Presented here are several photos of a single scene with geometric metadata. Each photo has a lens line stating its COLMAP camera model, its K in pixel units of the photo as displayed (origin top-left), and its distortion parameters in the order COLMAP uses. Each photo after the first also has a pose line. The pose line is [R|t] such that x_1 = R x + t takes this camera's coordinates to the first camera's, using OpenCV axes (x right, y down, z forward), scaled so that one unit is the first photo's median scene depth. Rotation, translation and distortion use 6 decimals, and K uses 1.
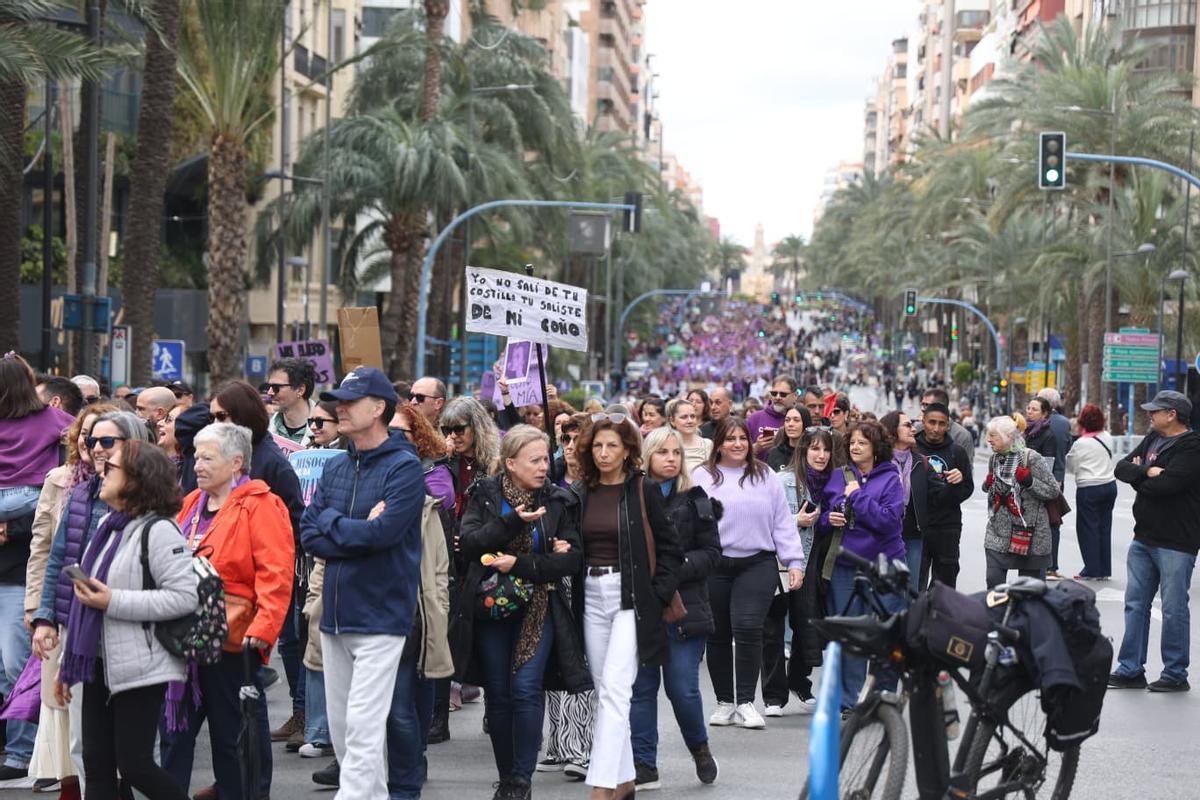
lens RADIAL K [[4087.8, 0, 600.0], [0, 4087.8, 400.0], [0, 0, 1]] dist [1.150131, 0.977642]
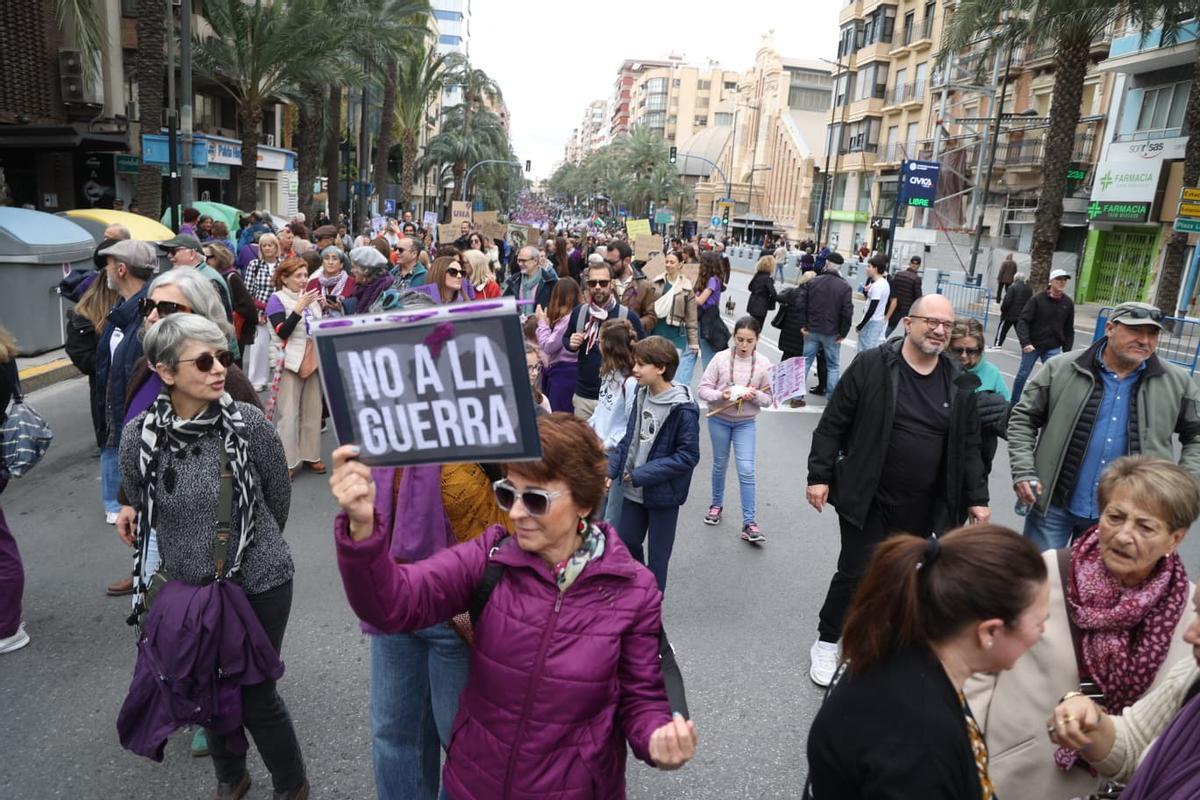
lens RADIAL K [[835.9, 0, 600.0], [0, 835.9, 400.0], [0, 0, 1]] dist [-0.067312, 0.002594]
pose [[0.988061, 0.011649, 0.153620, -0.033969], [-0.044245, 0.976587, 0.210525, -0.004483], [-0.147571, -0.214808, 0.965443, 0.280019]]
